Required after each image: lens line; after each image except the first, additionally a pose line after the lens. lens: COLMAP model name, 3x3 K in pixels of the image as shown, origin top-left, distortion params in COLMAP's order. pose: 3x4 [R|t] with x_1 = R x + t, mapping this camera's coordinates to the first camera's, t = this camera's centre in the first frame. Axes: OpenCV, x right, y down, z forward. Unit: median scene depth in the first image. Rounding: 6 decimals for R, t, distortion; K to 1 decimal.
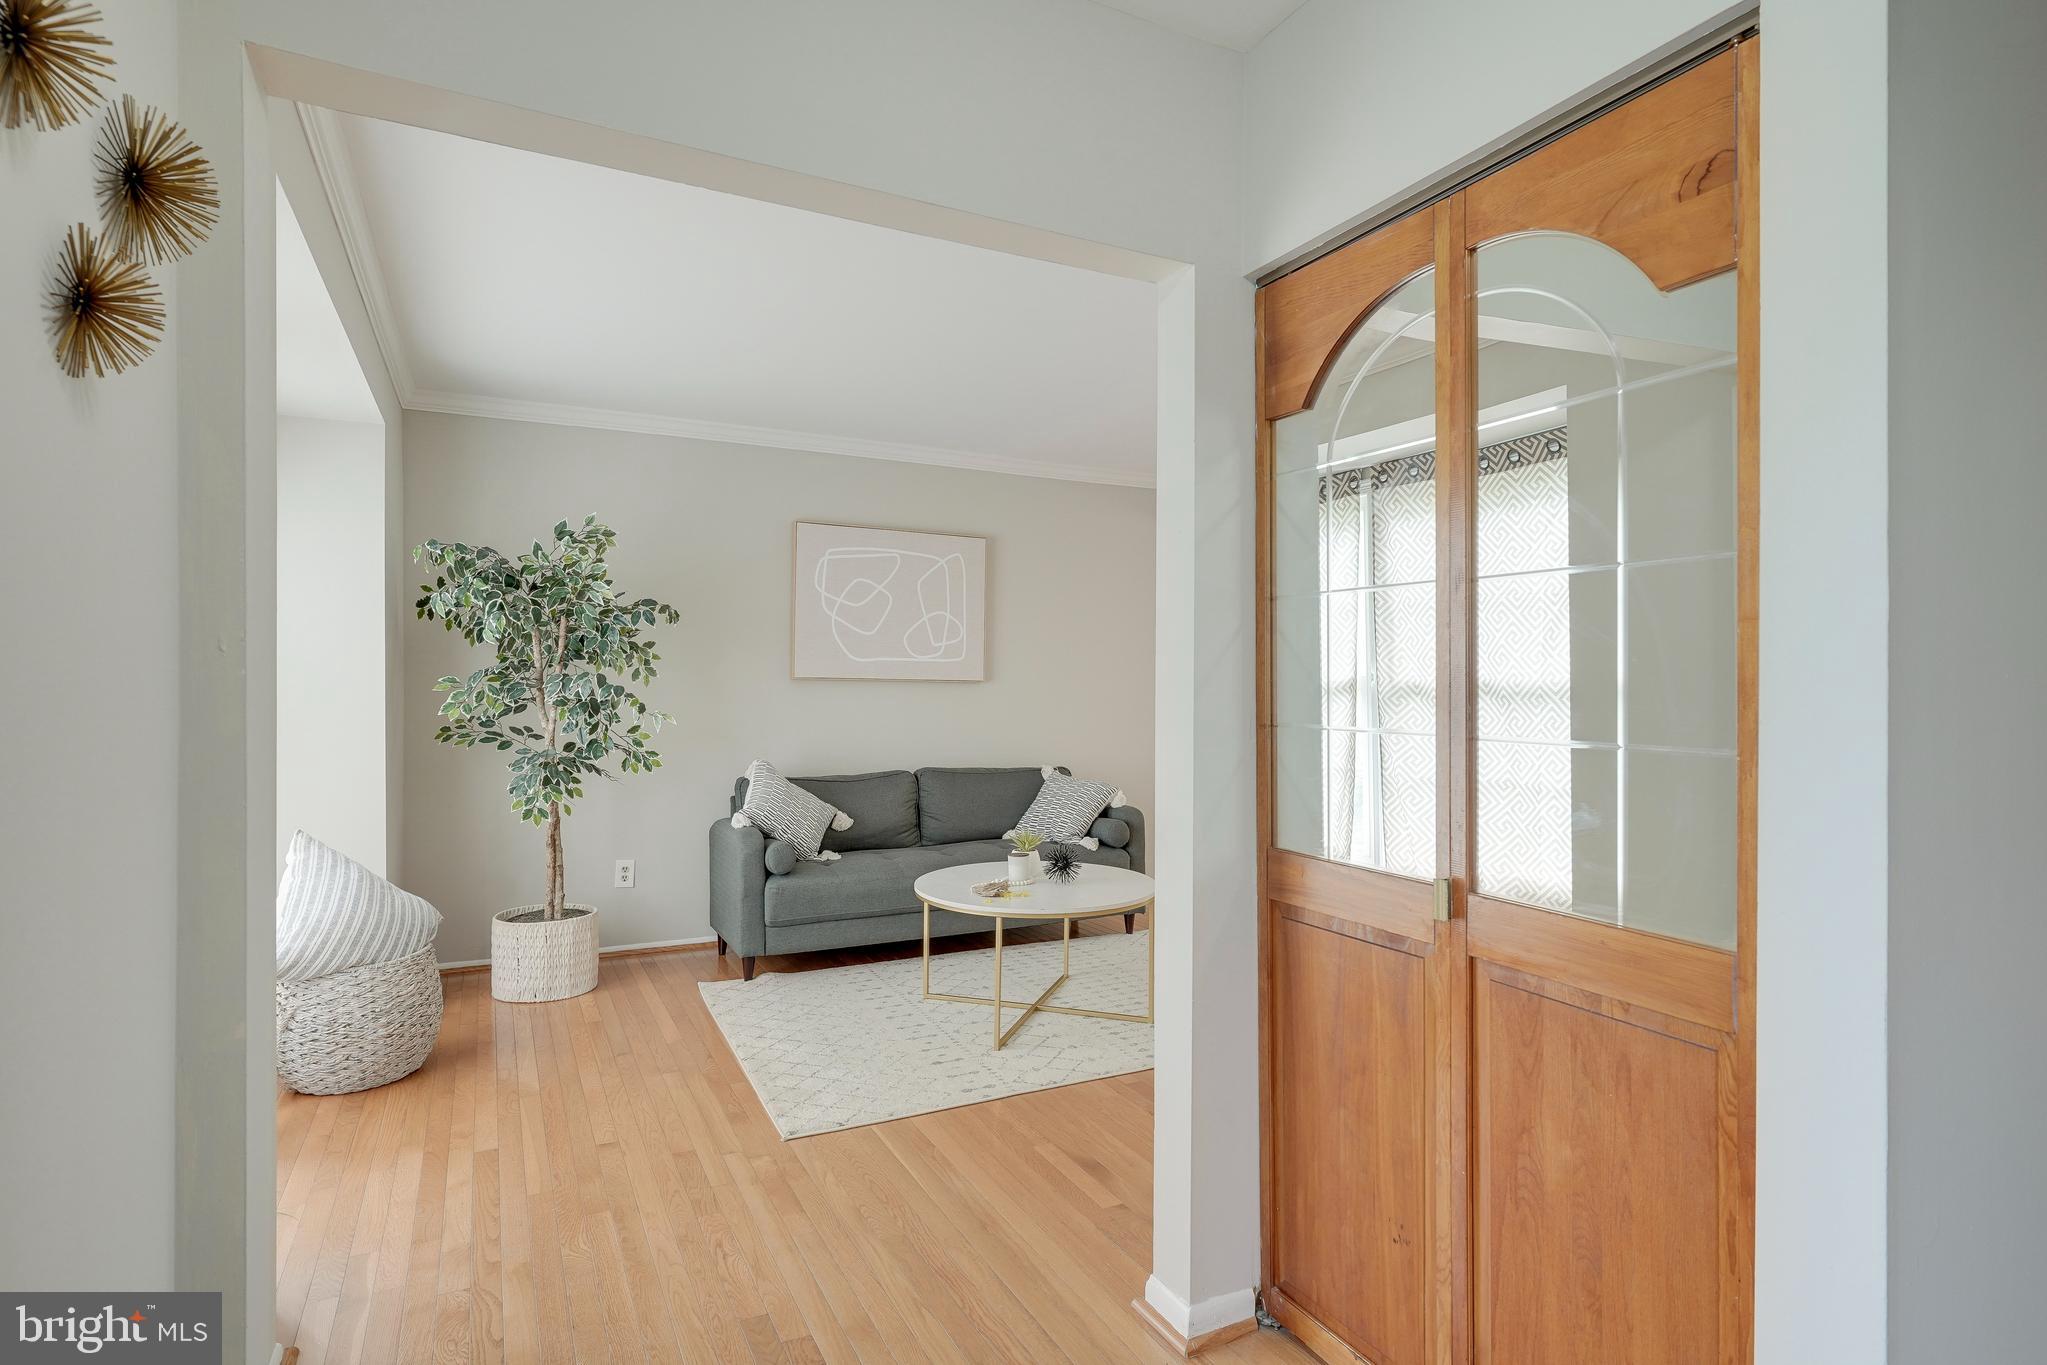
lens RADIAL K [[1058.5, 0, 1028.9], [0, 1058.5, 689.6], [0, 0, 1]] dist [-0.002959, 0.004111]
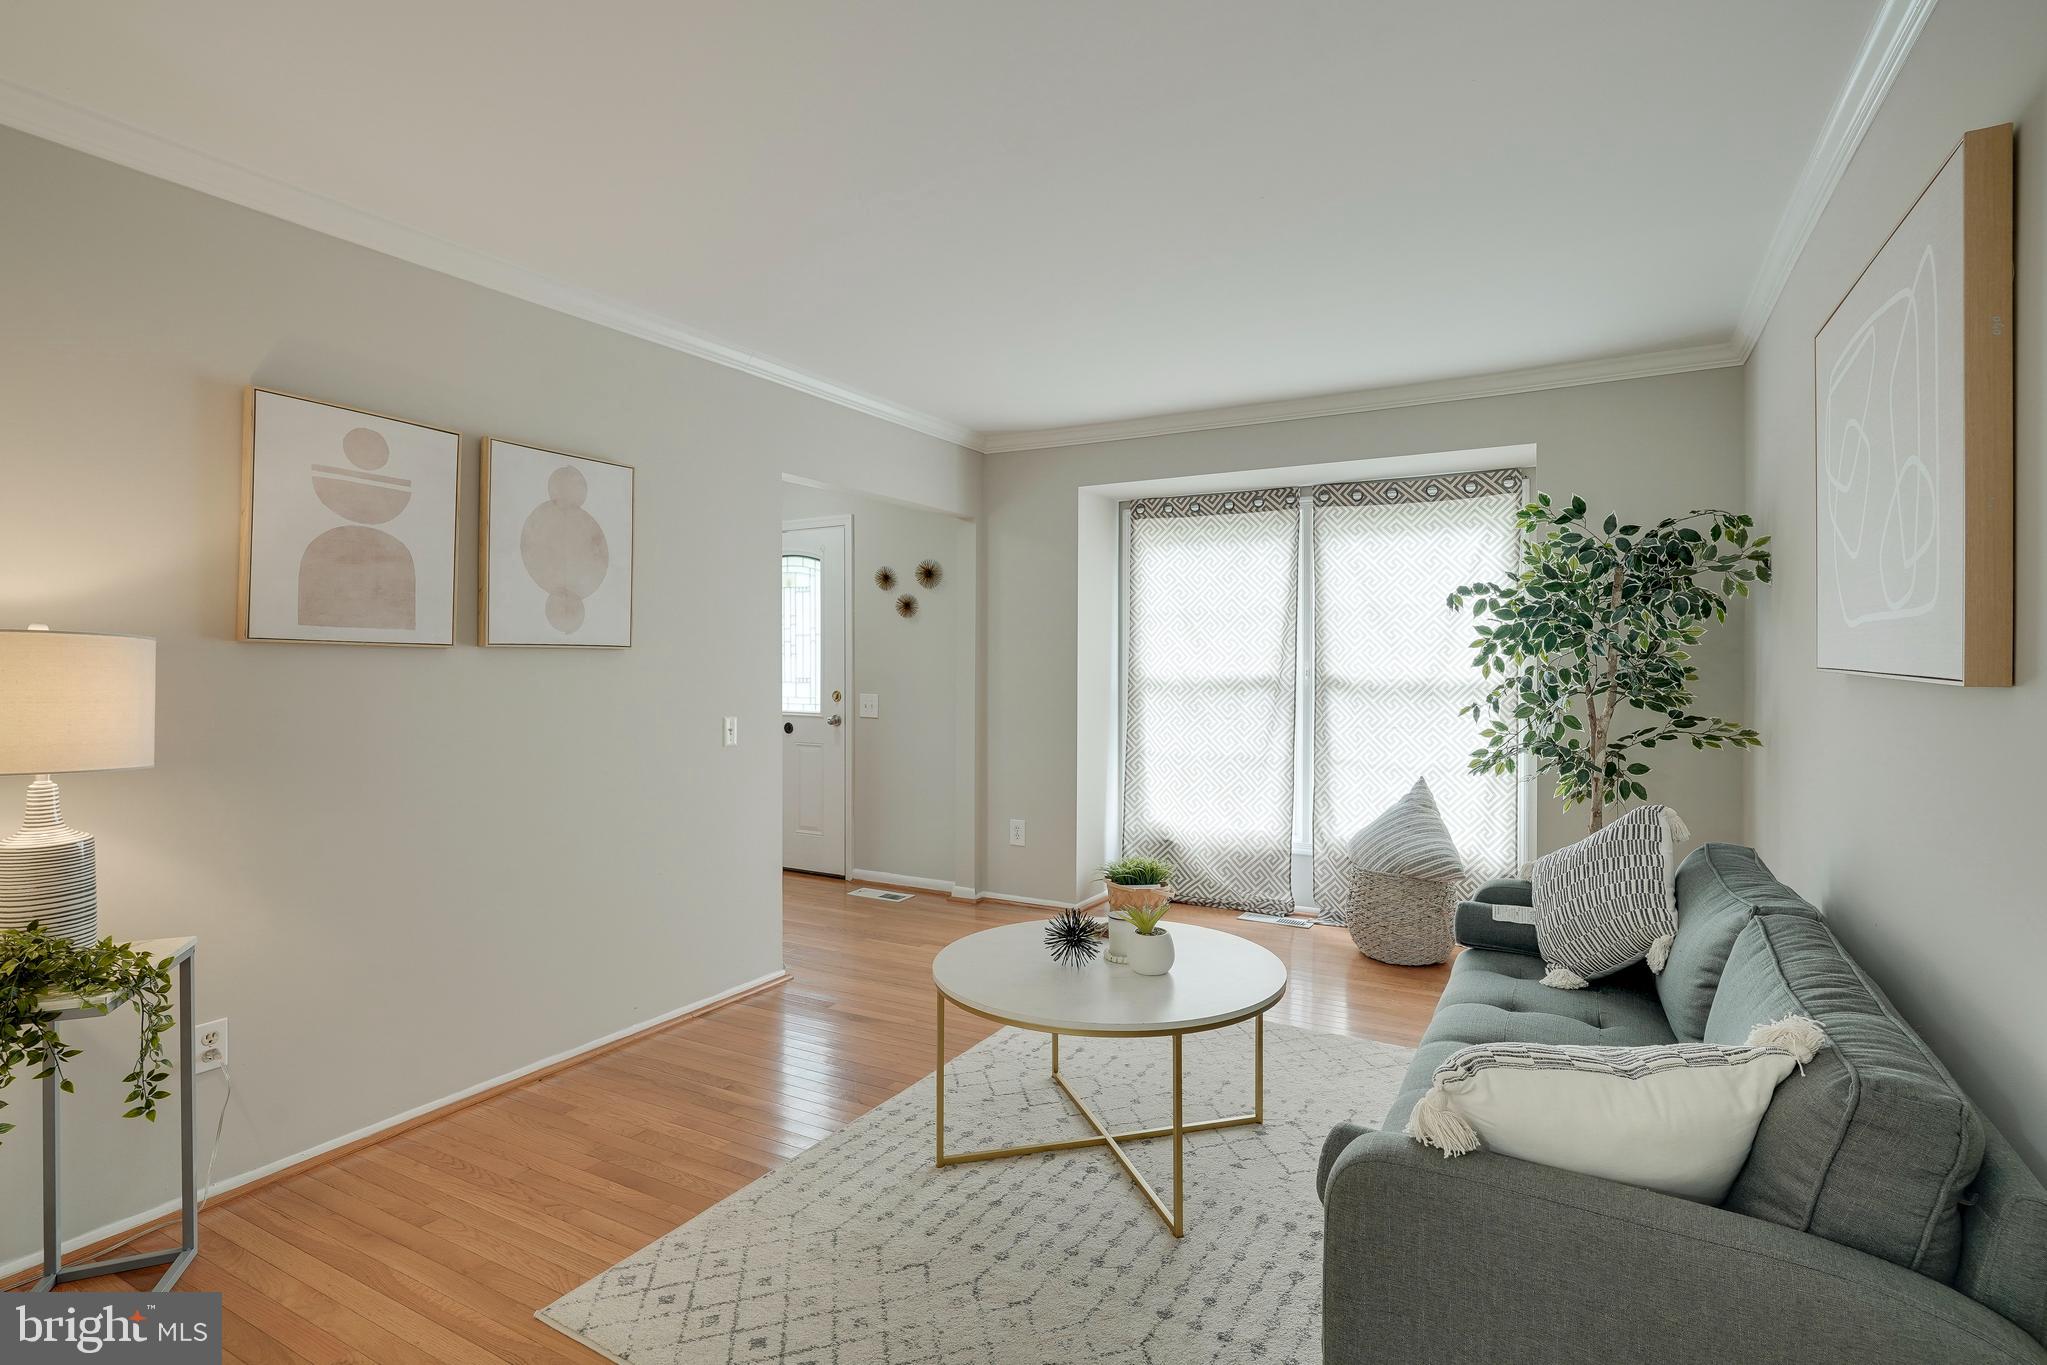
lens RADIAL K [[997.0, 0, 1021.5], [0, 997.0, 669.6], [0, 0, 1]] dist [-0.002446, 0.001580]
pose [[-0.839927, 0.000763, -0.542698, 0.386868], [-0.006810, 0.999905, 0.011945, -0.016237], [0.542656, 0.013729, -0.839843, 1.434405]]
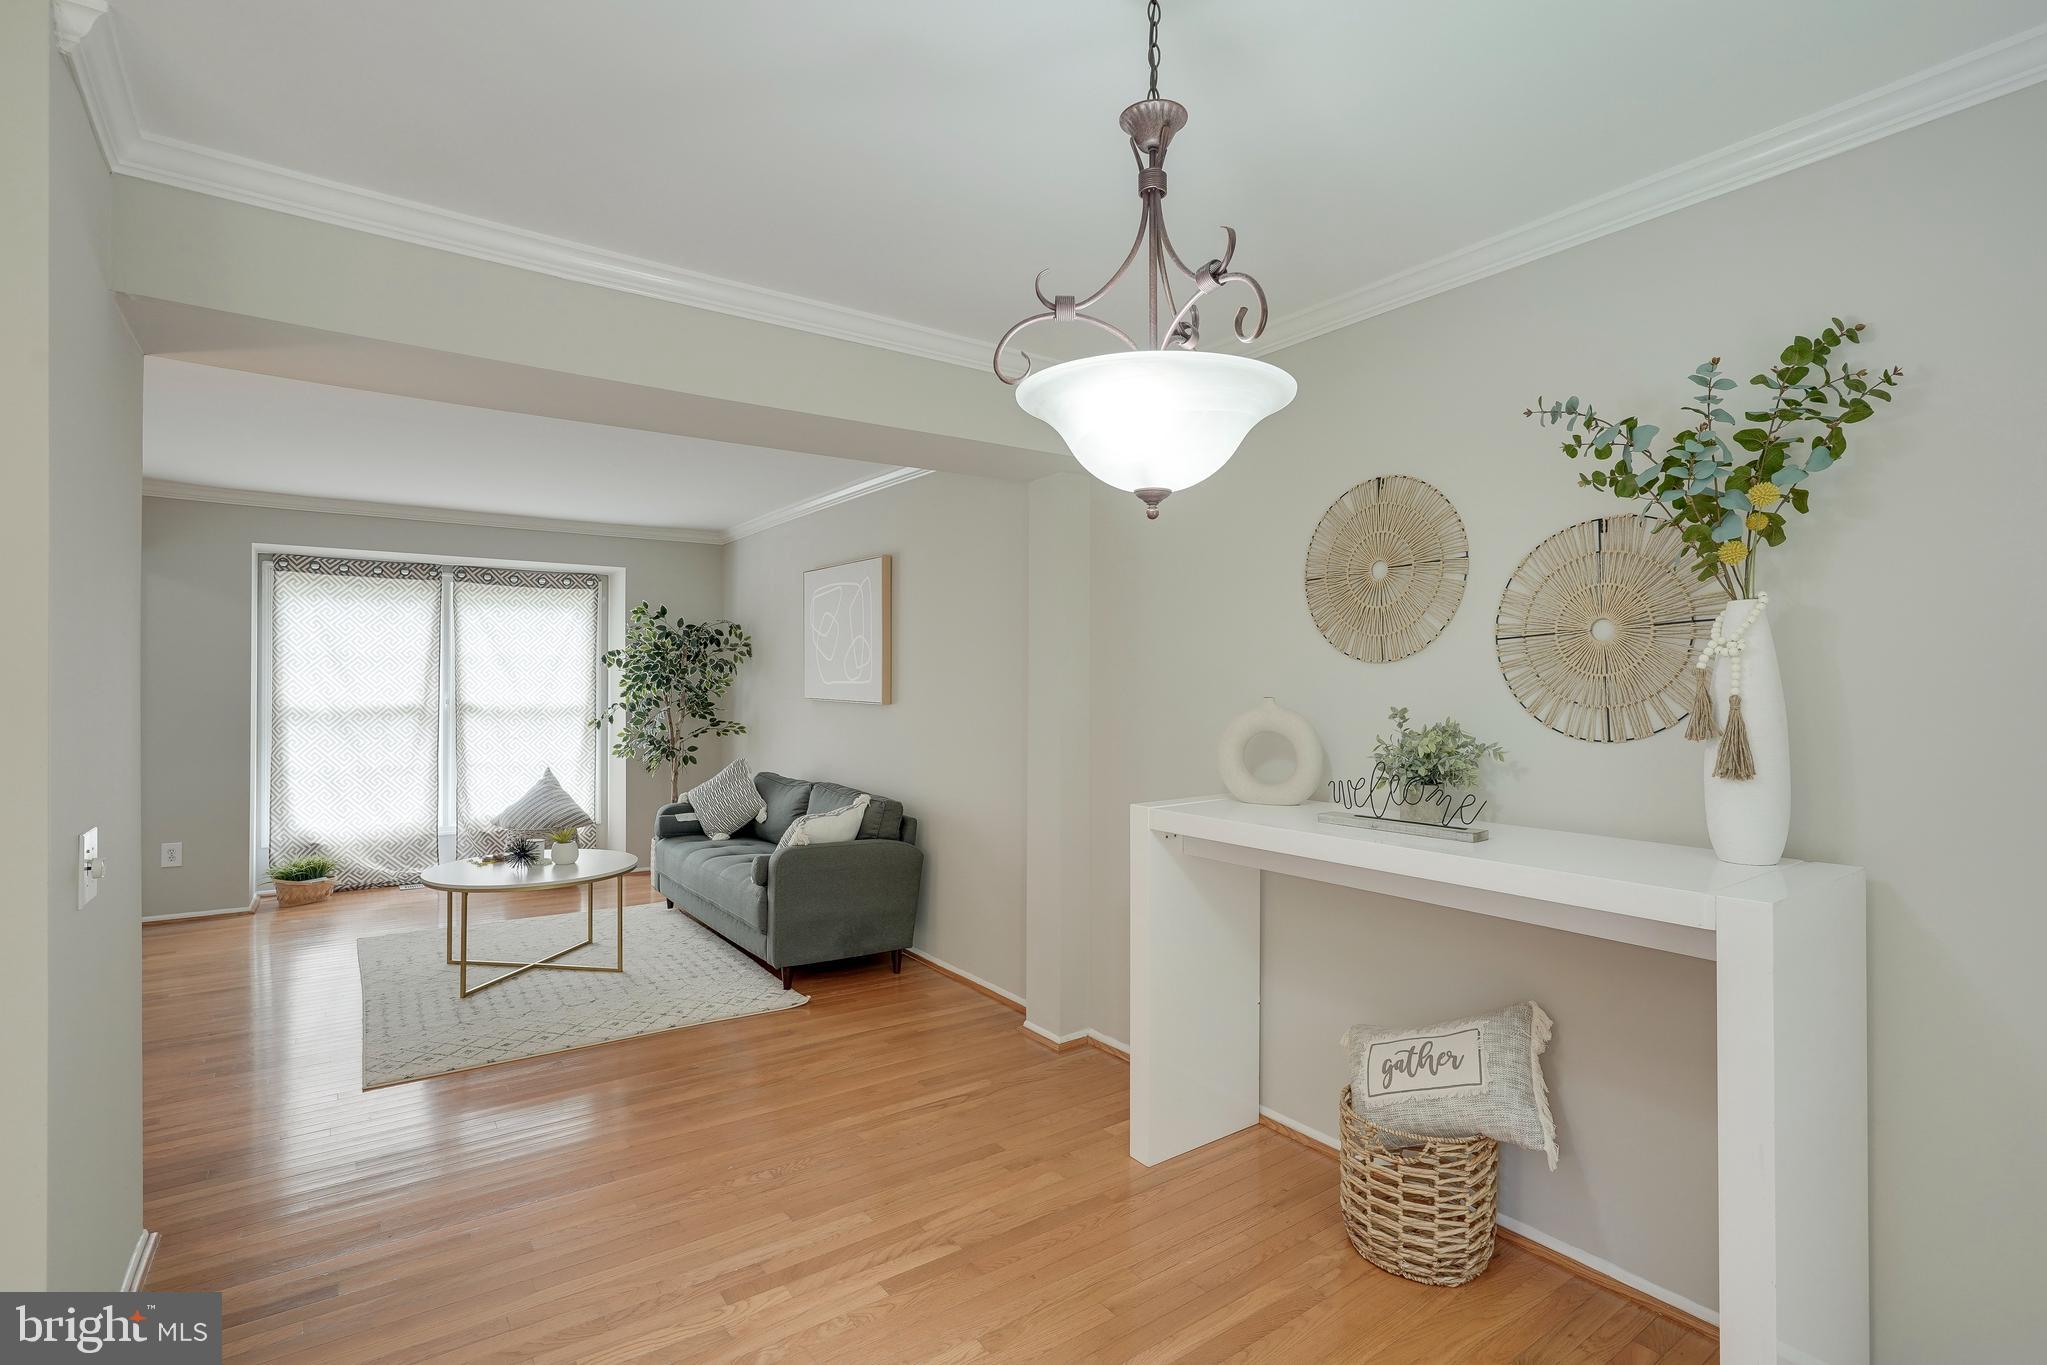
lens RADIAL K [[997.0, 0, 1018.9], [0, 997.0, 683.9], [0, 0, 1]] dist [-0.002446, 0.001580]
pose [[0.125525, -0.003047, -0.992086, 1.176765], [-0.008650, 0.999954, -0.004165, -0.030476], [0.992053, 0.009104, 0.125493, 1.339844]]
